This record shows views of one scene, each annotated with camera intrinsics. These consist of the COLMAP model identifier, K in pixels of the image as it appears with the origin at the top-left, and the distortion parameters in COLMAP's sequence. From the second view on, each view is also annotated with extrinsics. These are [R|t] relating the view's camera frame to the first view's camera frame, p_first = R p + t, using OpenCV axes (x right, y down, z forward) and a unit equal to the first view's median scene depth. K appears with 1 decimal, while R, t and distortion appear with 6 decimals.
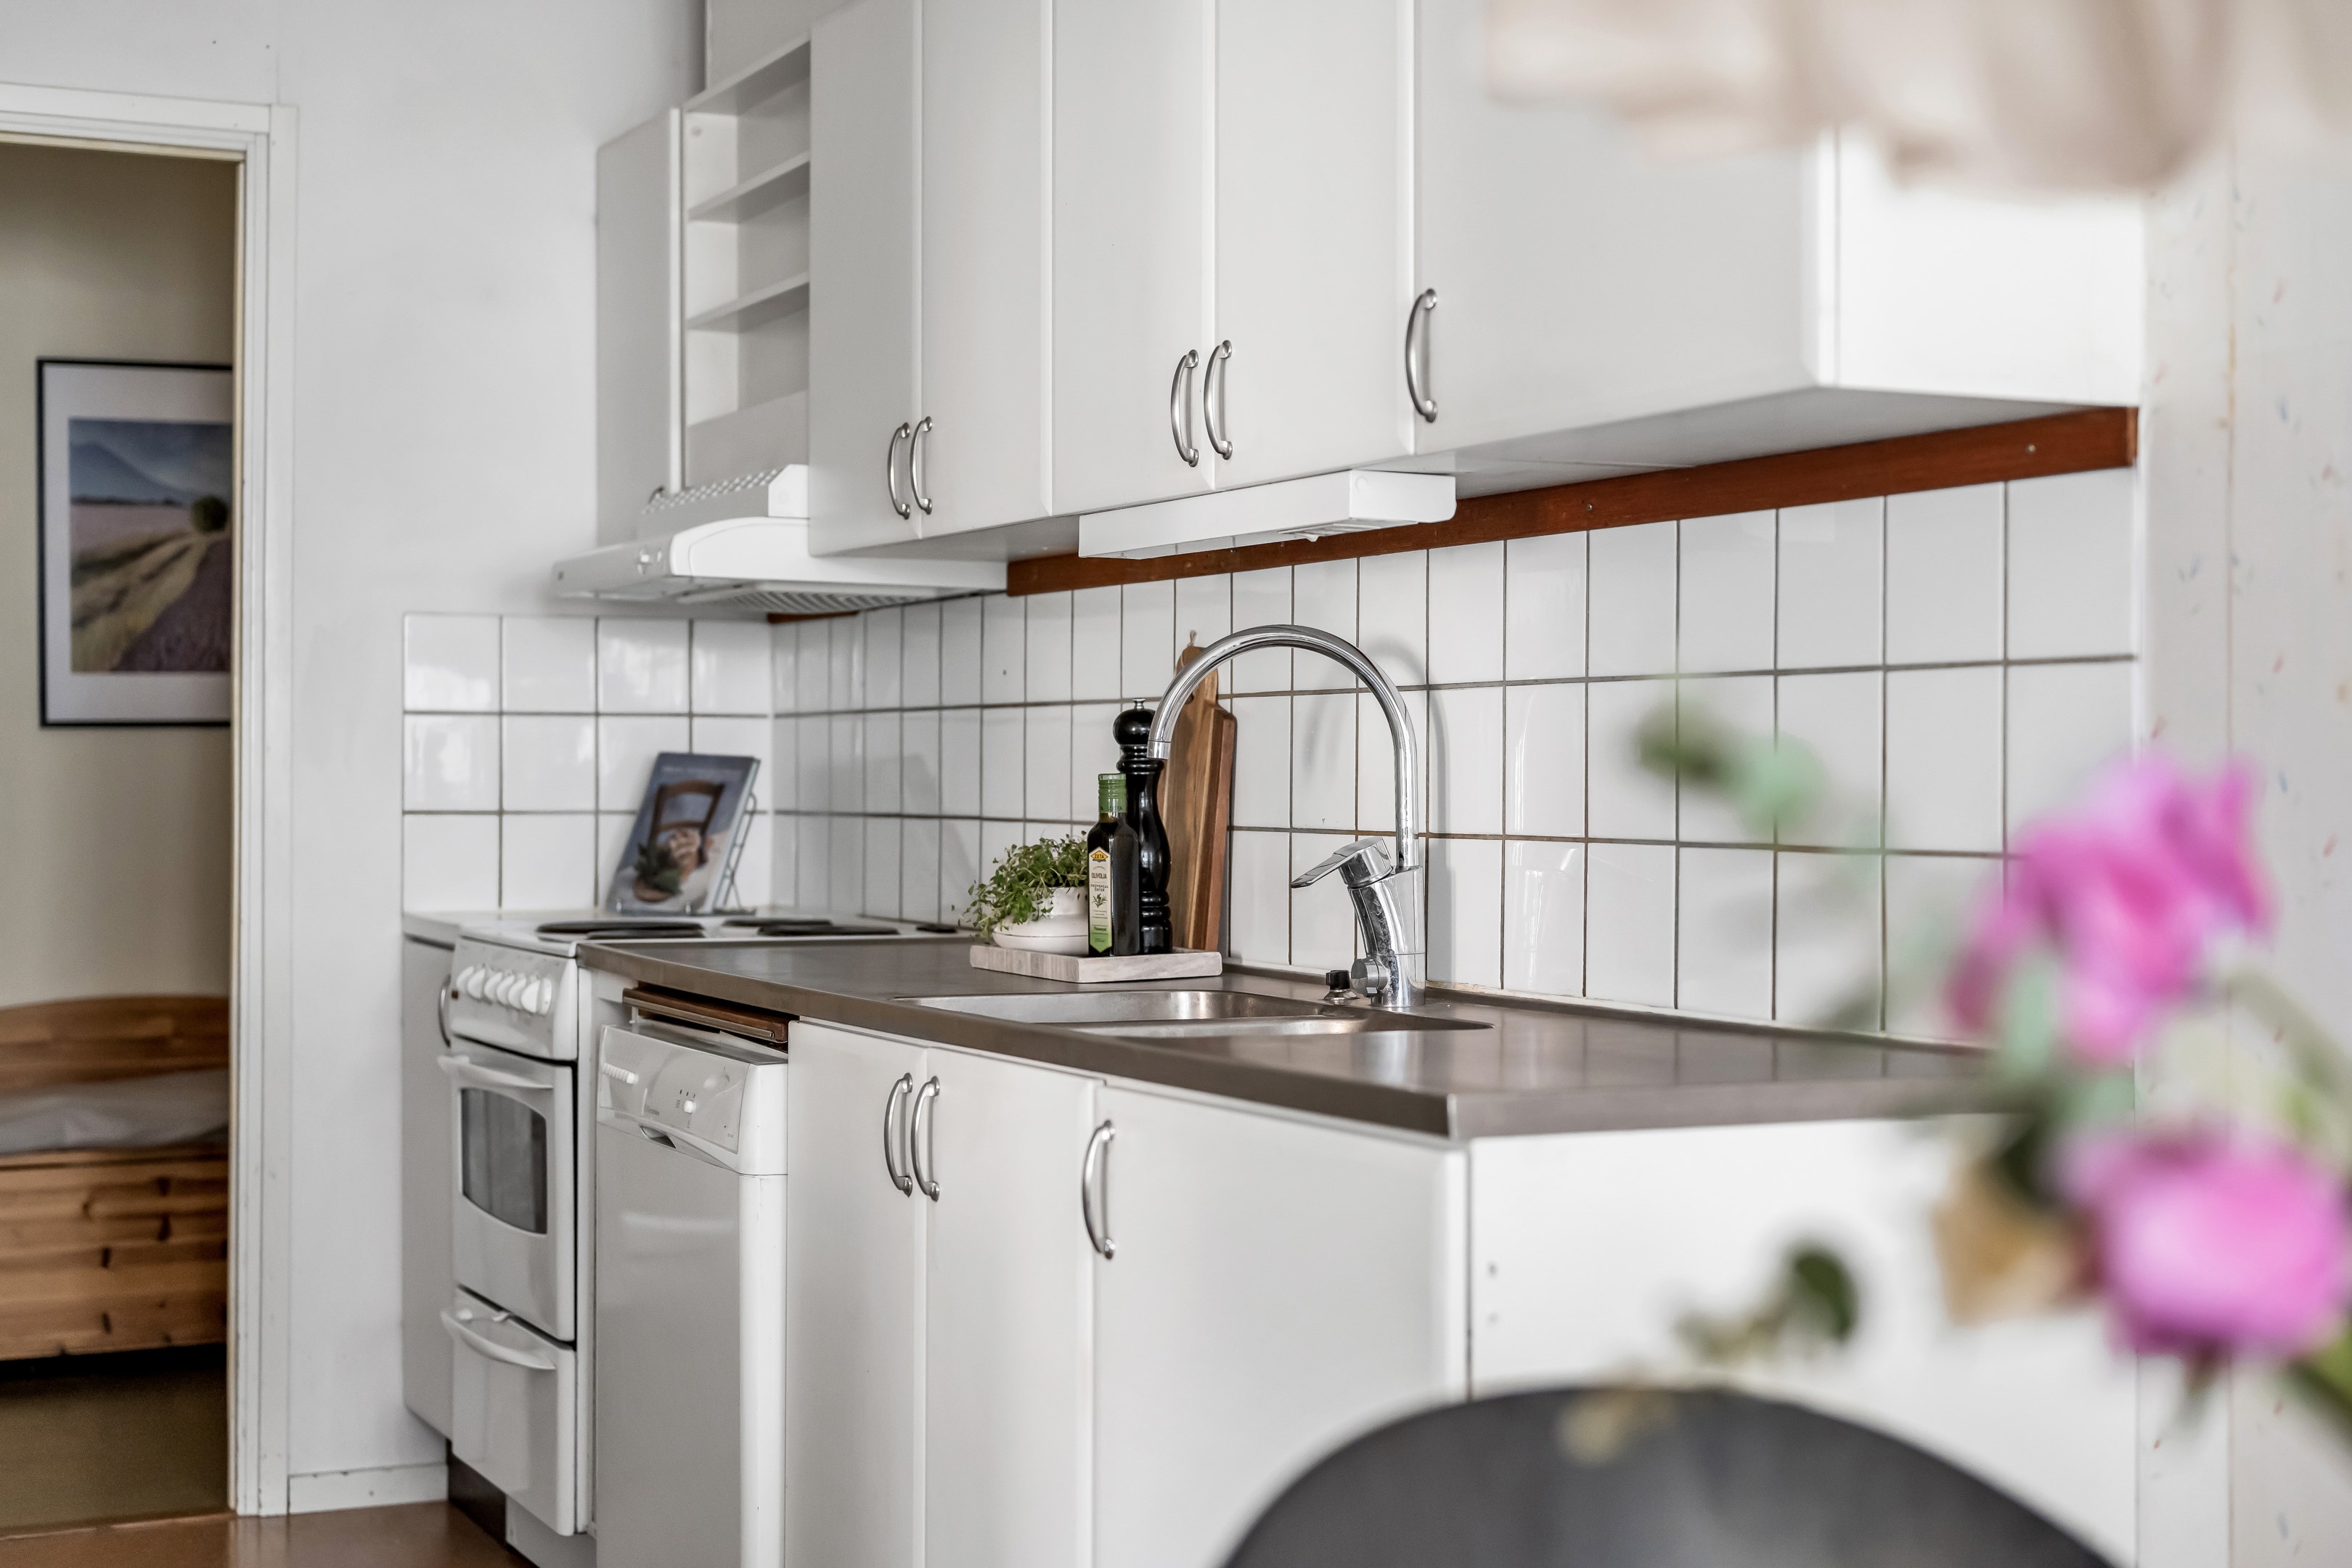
lens RADIAL K [[3386.5, 0, 1174.6], [0, 3386.5, 784.3], [0, 0, 1]] dist [0.019929, 0.000000]
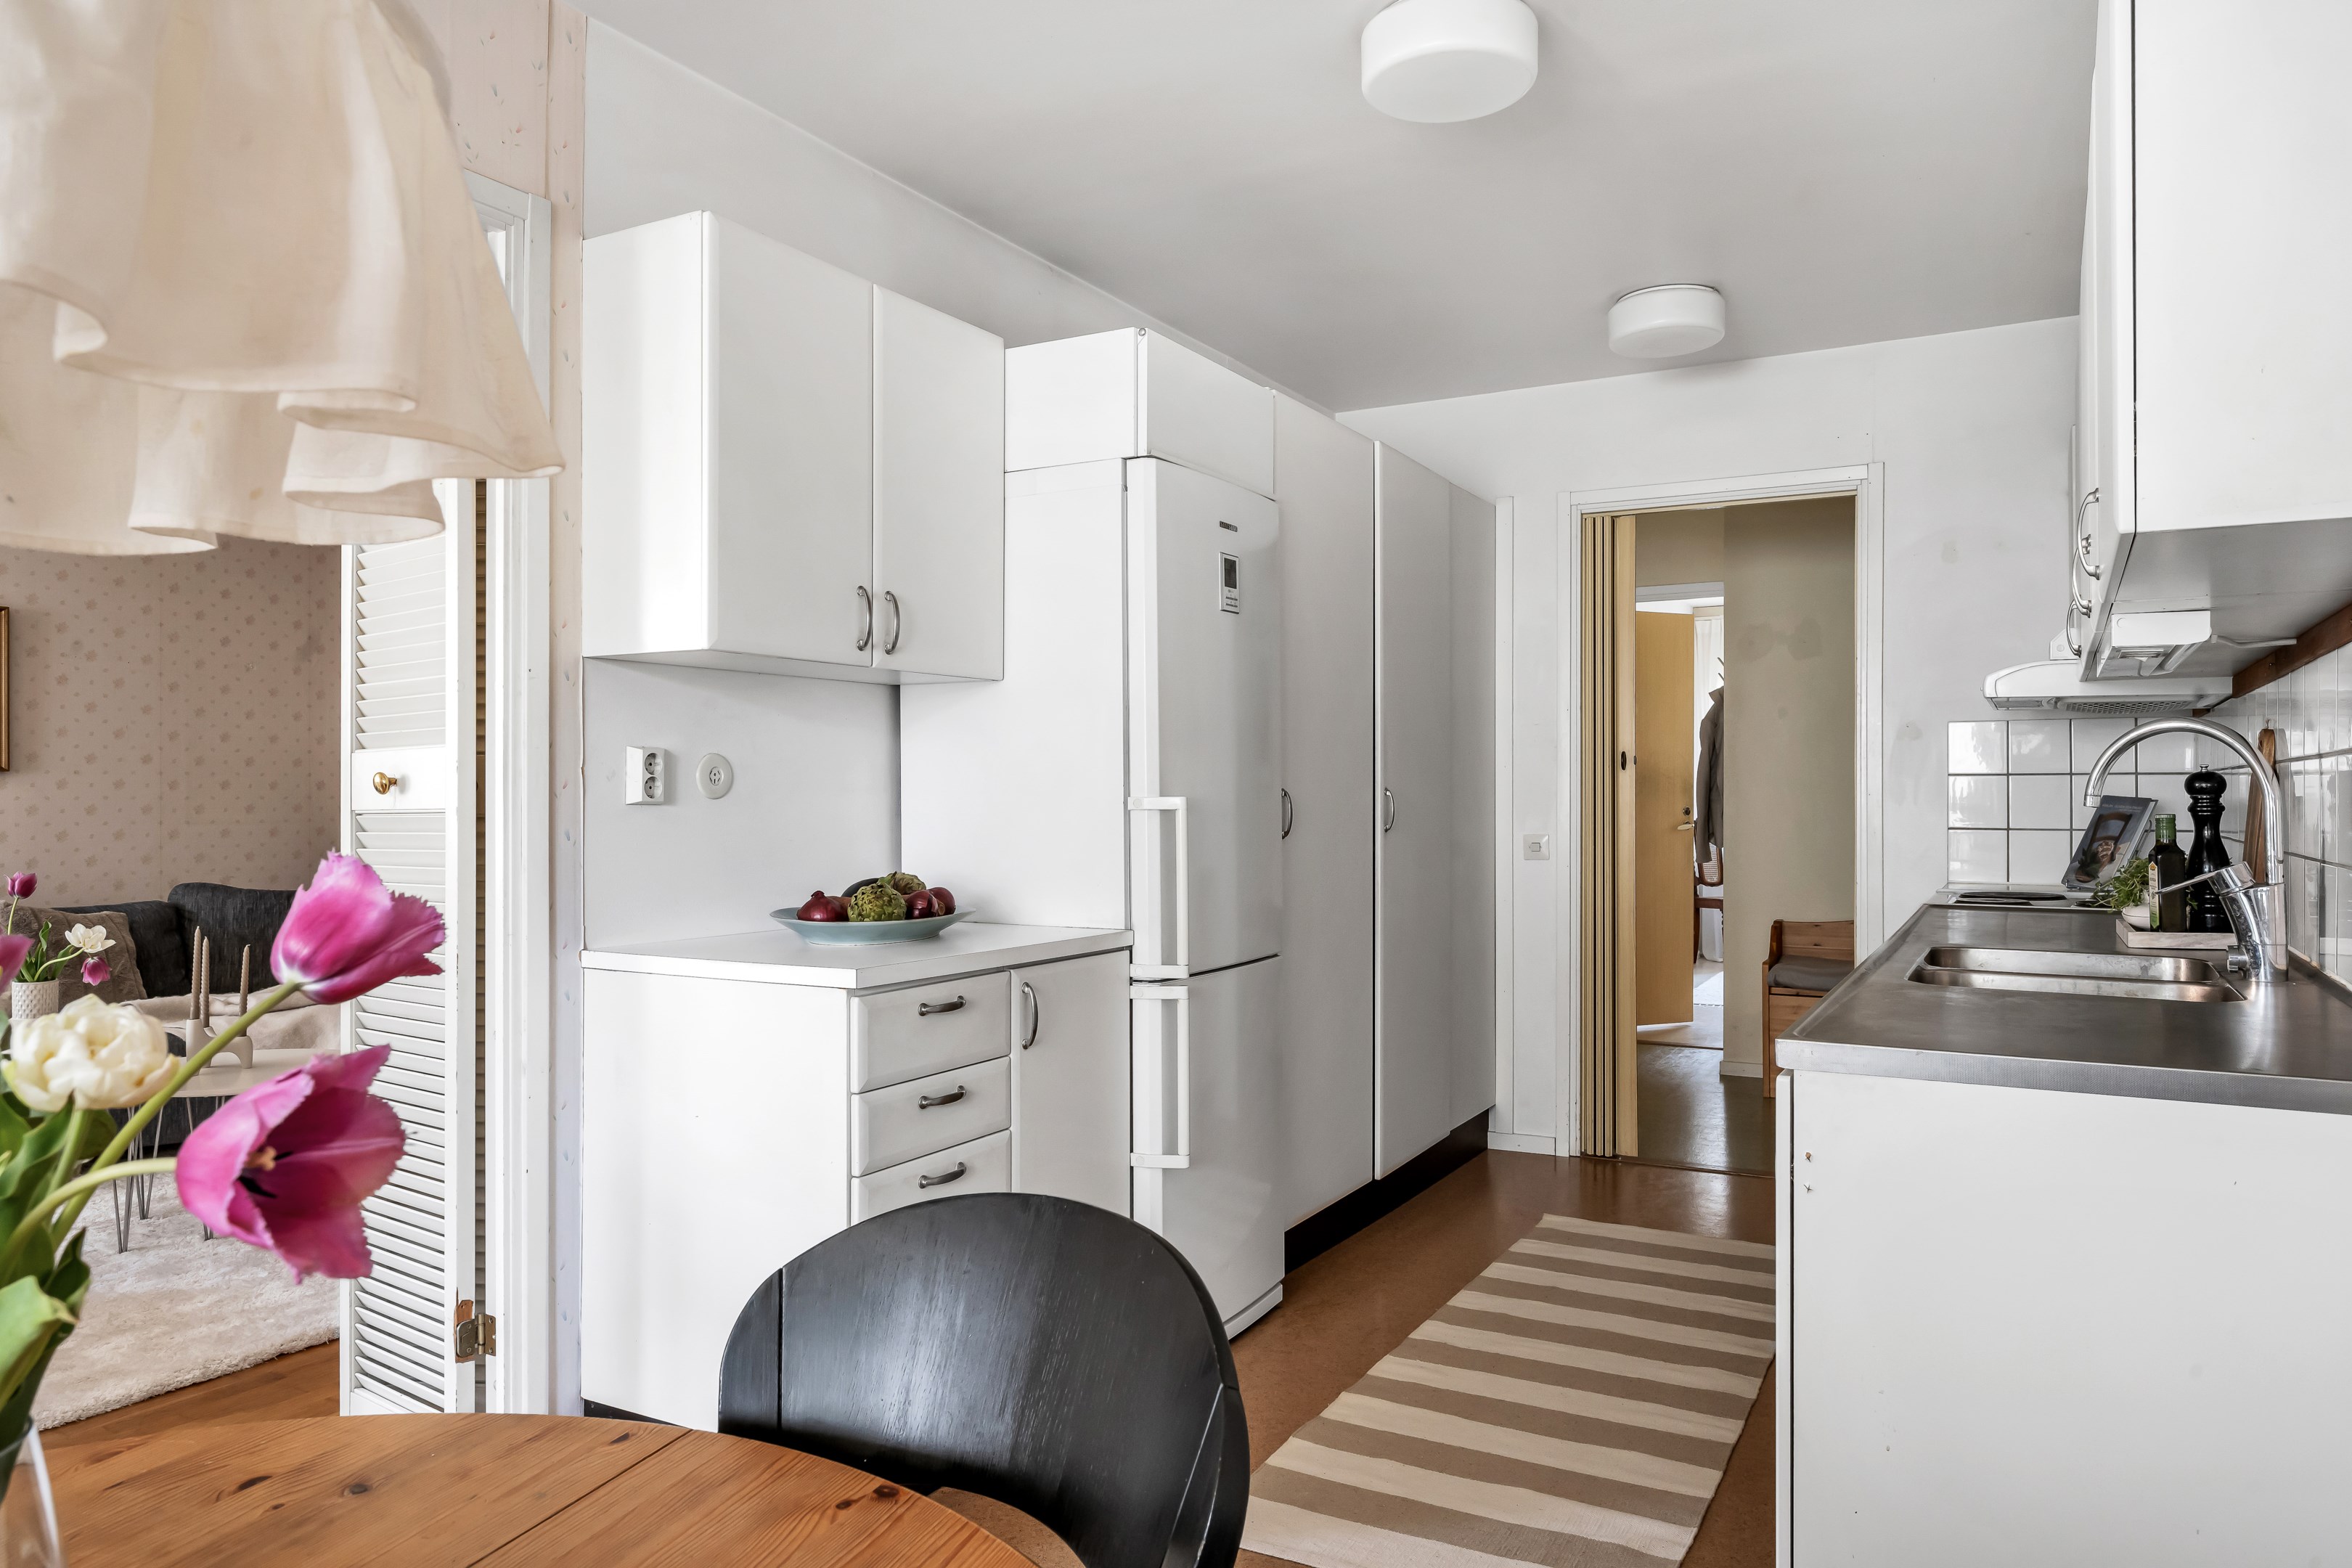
lens RADIAL K [[1549.2, 0, 1179.5], [0, 1549.2, 786.6], [0, 0, 1]] dist [-0.007343, 0.008737]
pose [[0.590832, -0.008662, -0.806748, 0.212137], [0.001110, 0.999950, -0.009924, -0.006892], [0.806794, 0.004968, 0.590812, 0.158150]]
